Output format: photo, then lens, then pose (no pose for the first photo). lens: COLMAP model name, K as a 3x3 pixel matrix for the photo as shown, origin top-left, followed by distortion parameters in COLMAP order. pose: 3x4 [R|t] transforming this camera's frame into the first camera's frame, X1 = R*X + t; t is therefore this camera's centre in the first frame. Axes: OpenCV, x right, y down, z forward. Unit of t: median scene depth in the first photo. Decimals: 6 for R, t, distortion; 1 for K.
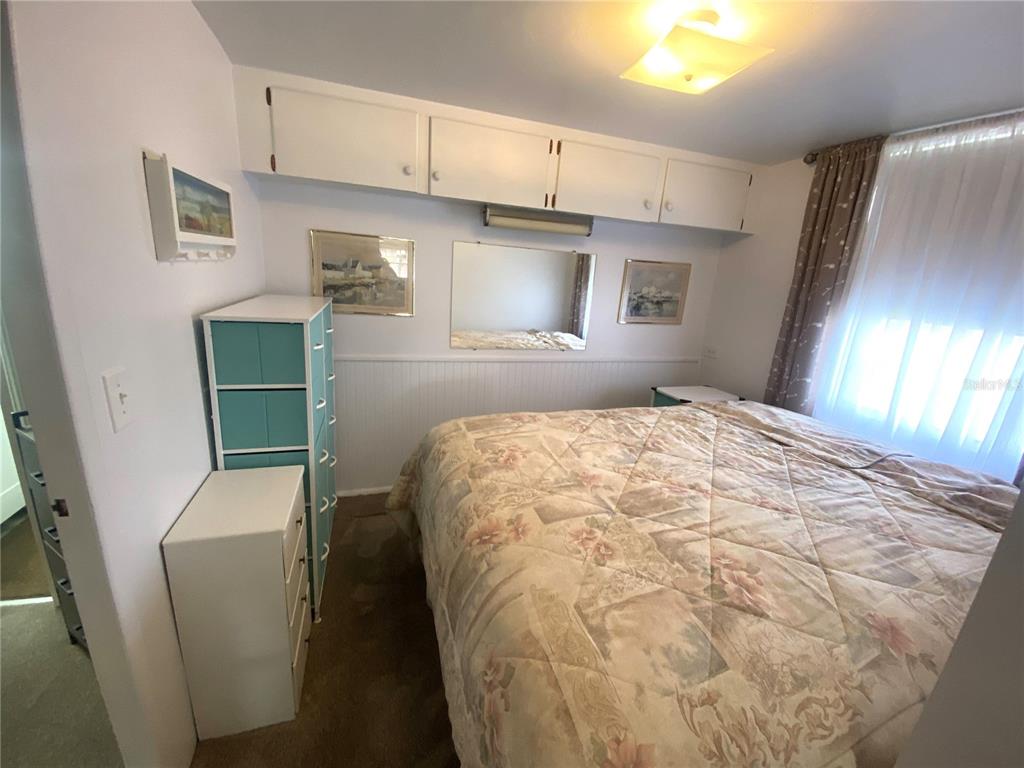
lens RADIAL K [[413.9, 0, 512.0], [0, 413.9, 384.0], [0, 0, 1]] dist [-0.000956, -0.000380]
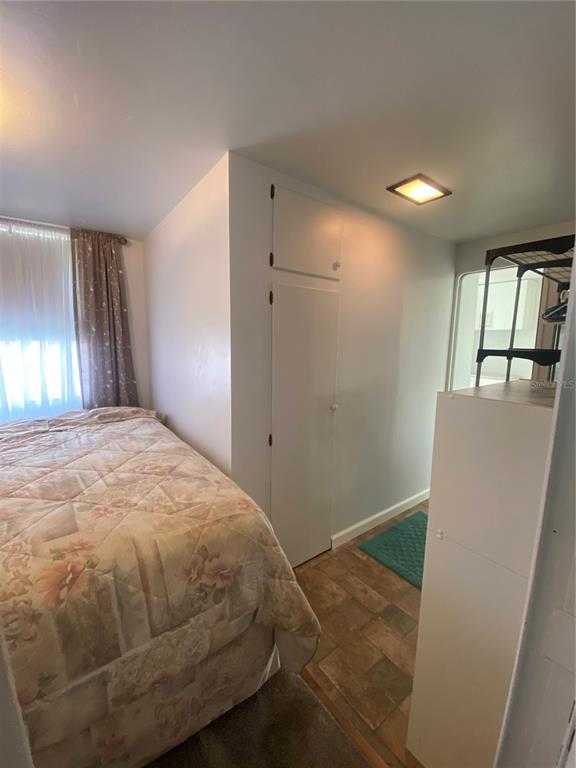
lens RADIAL K [[311.5, 0, 288.0], [0, 311.5, 384.0], [0, 0, 1]] dist [0.026837, -0.023075]
pose [[-0.325475, -0.204702, 0.923127, -0.556797], [0.211511, 0.935784, 0.282084, -0.109896], [-0.921590, 0.287063, -0.261277, 0.390096]]
